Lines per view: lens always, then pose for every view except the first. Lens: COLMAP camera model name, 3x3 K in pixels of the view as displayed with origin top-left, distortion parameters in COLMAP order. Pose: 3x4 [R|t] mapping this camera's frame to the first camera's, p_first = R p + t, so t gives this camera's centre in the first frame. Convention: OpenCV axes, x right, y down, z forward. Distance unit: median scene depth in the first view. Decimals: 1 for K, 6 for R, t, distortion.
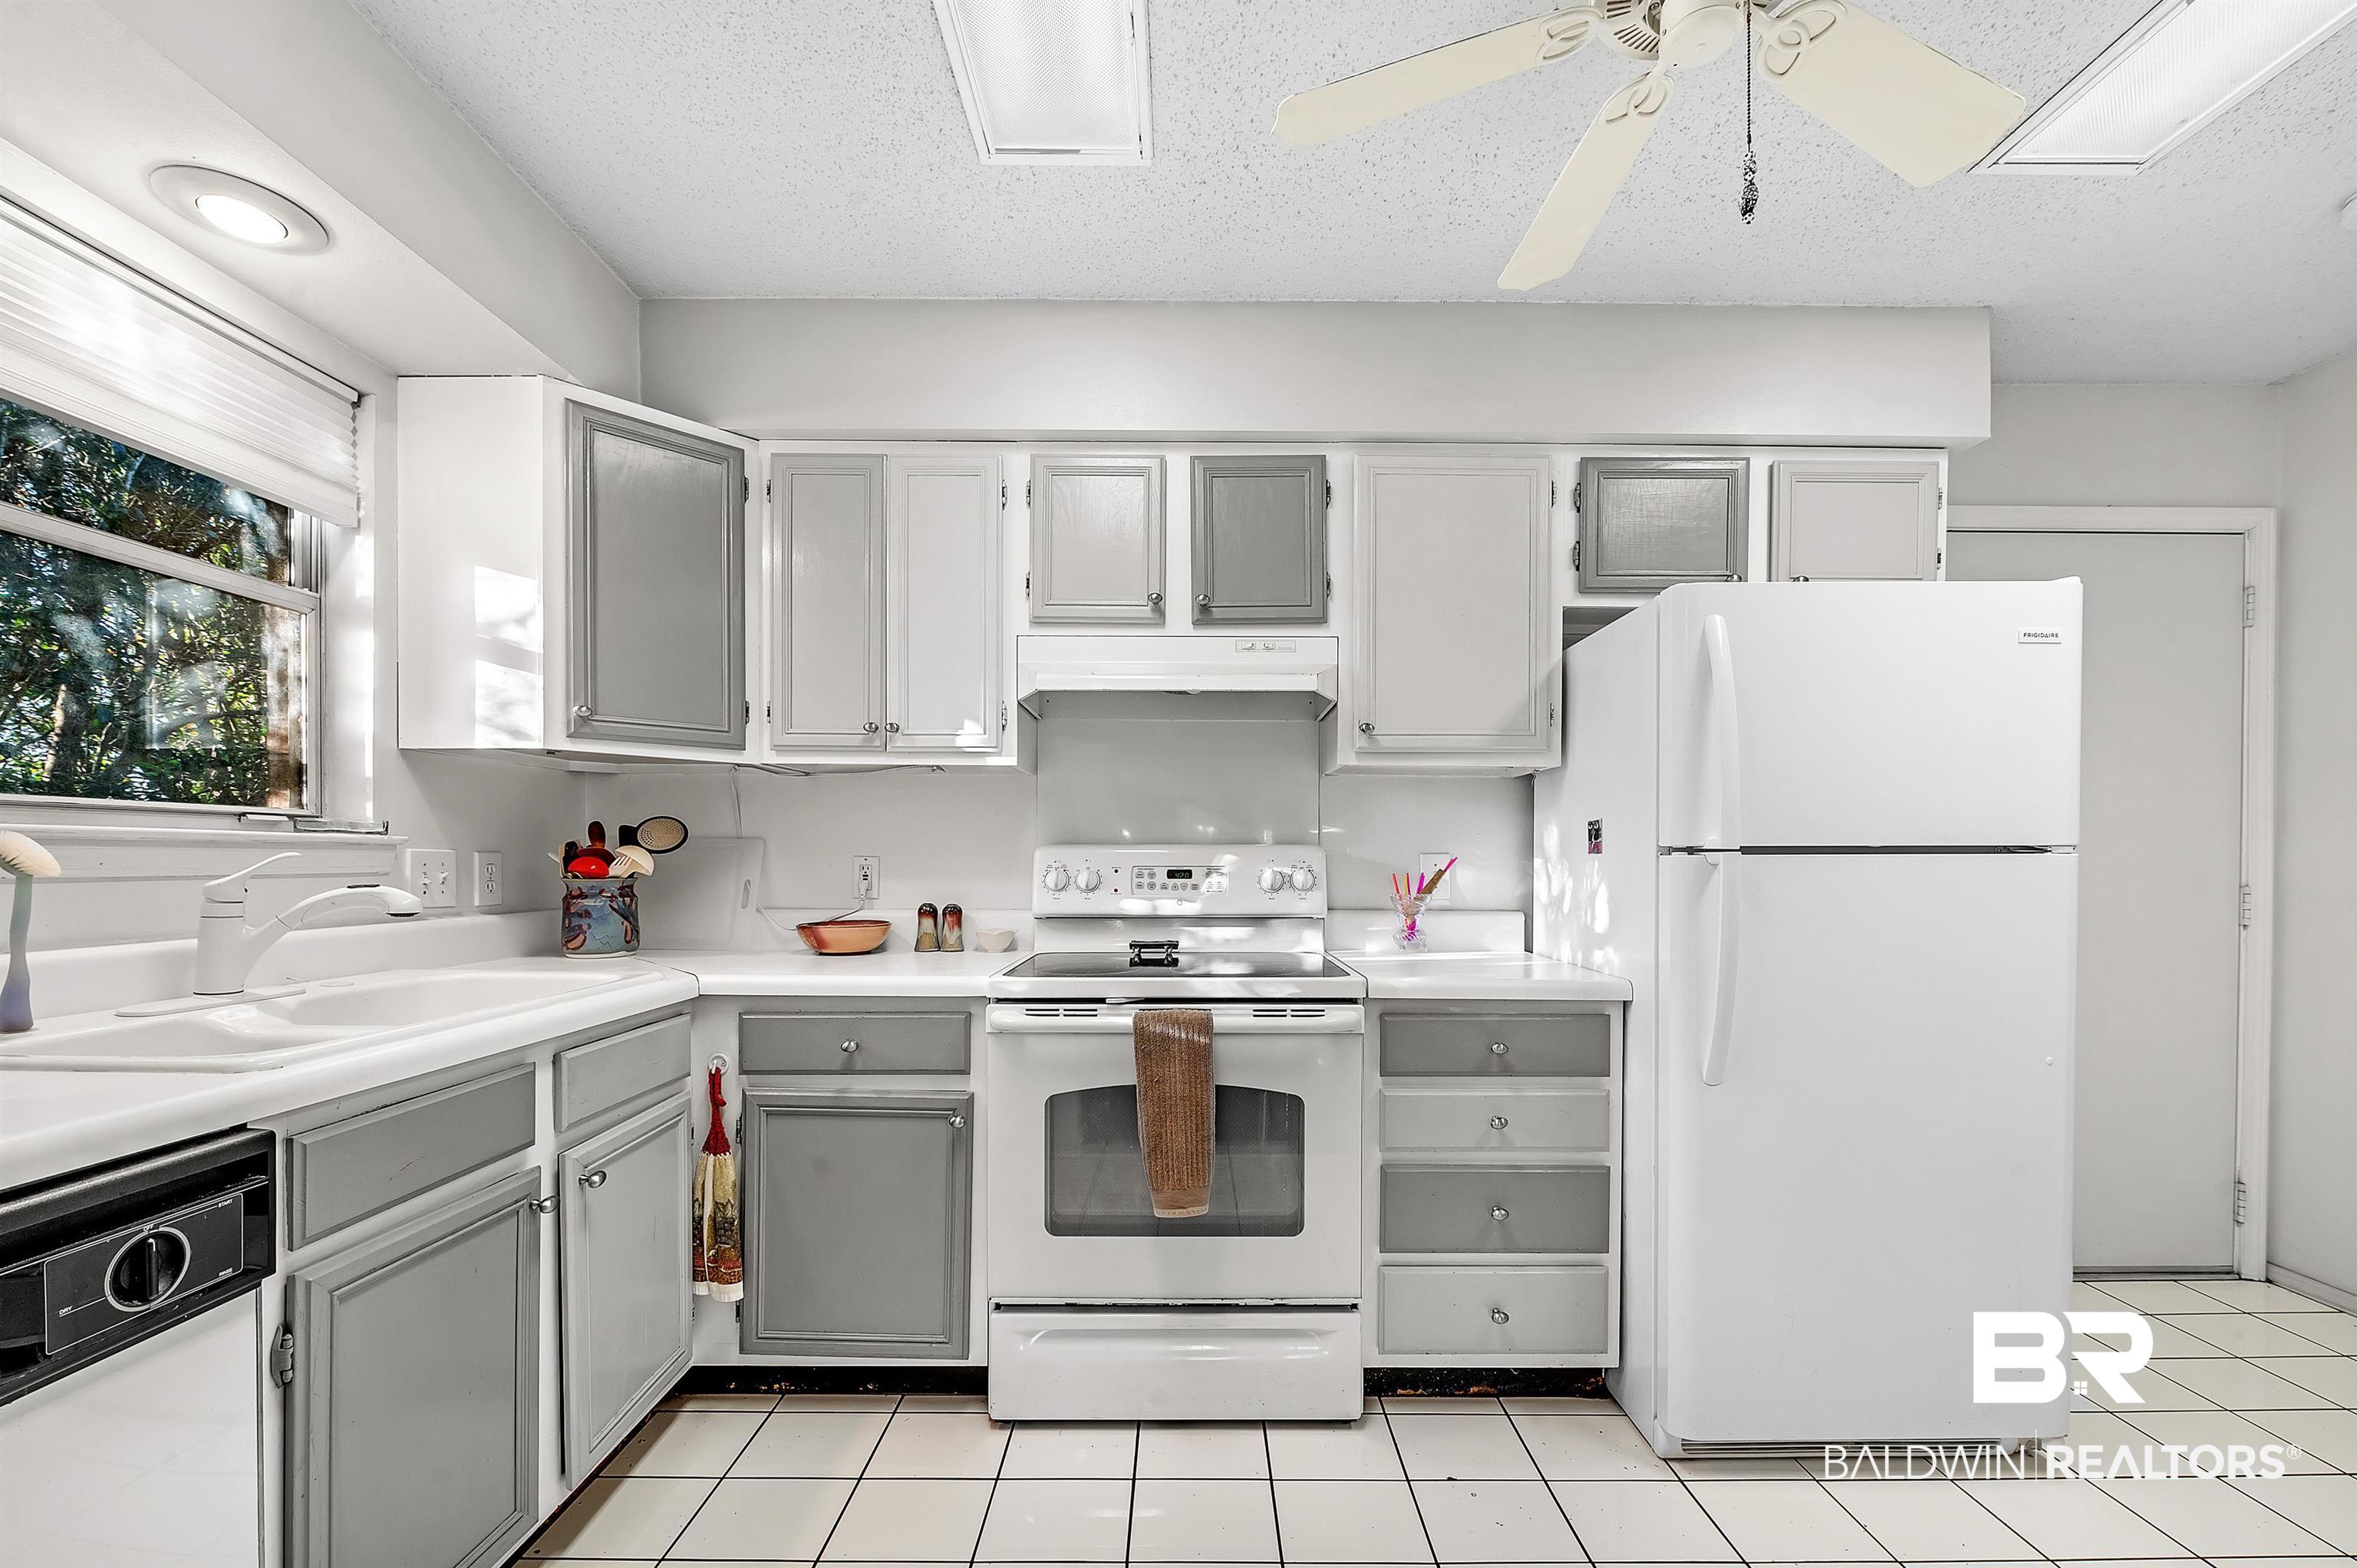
lens RADIAL K [[928.0, 0, 1186.1], [0, 928.0, 861.7], [0, 0, 1]] dist [-0.001373, -0.000338]
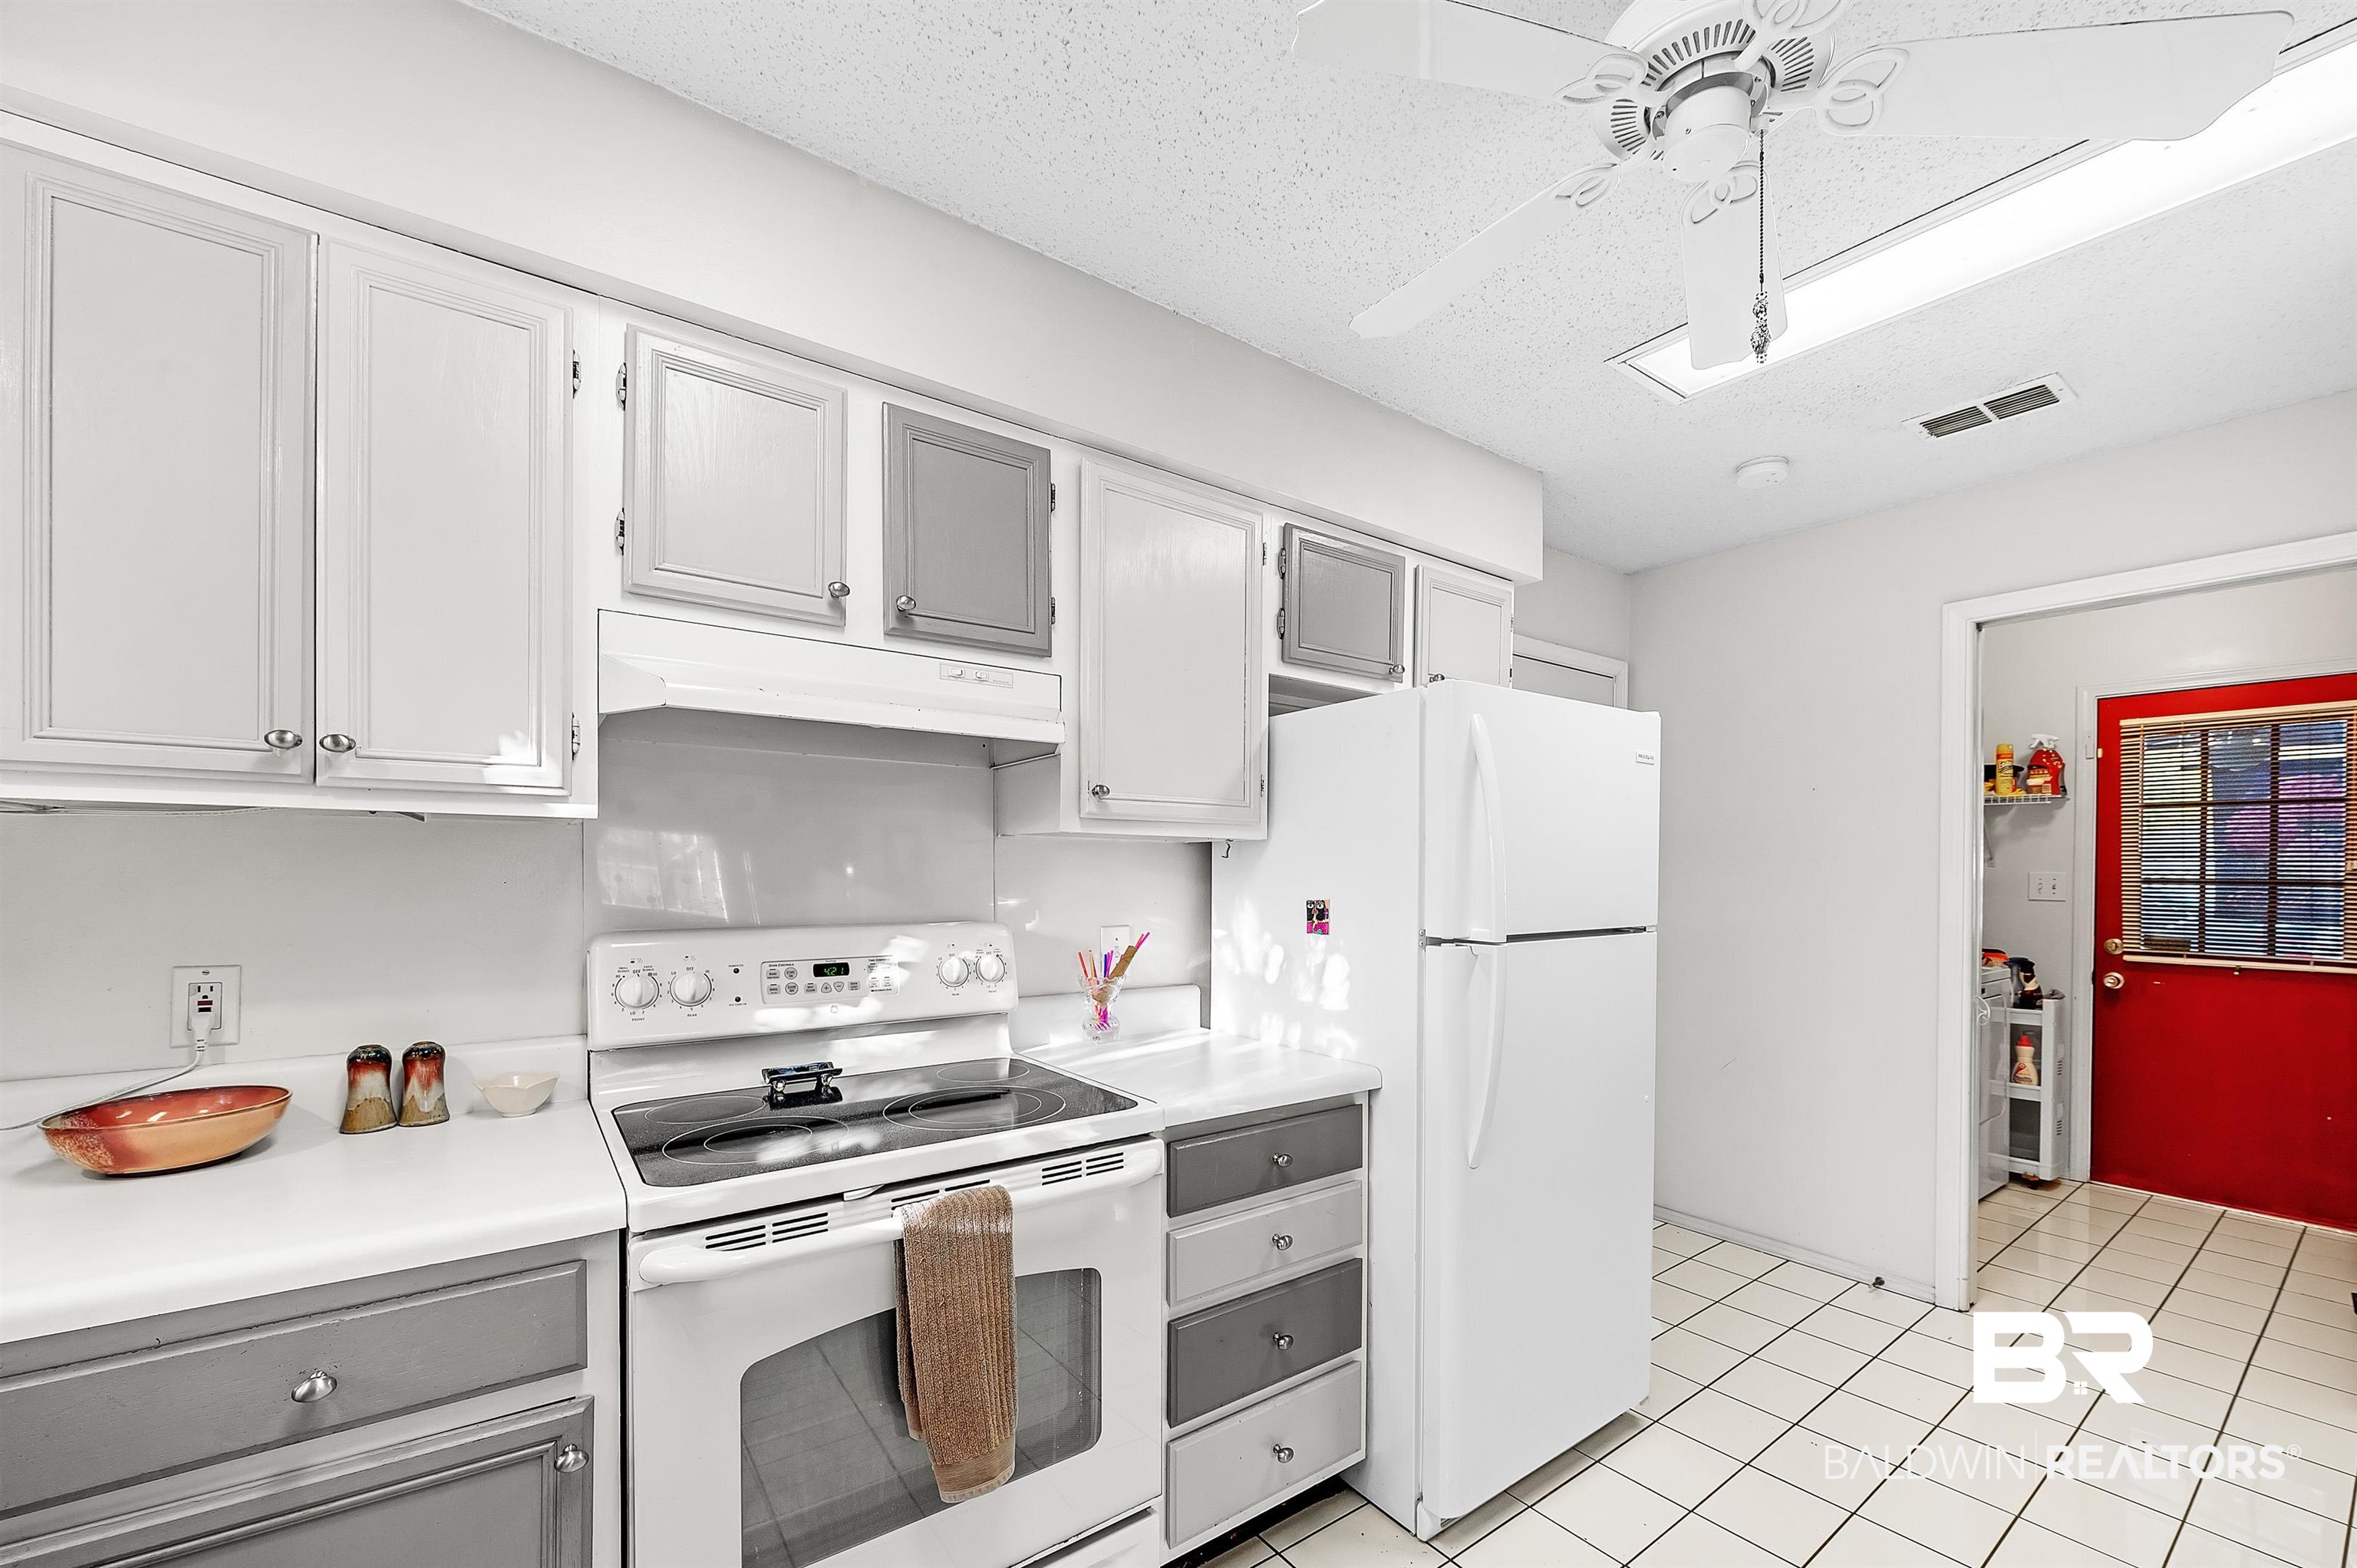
lens RADIAL K [[938.7, 0, 1181.8], [0, 938.7, 875.0], [0, 0, 1]] dist [0.008414, -0.007958]
pose [[0.806499, -0.002073, 0.591232, -0.242868], [0.000805, 0.999997, 0.002409, -0.068472], [-0.591235, -0.001467, 0.806498, 0.267589]]
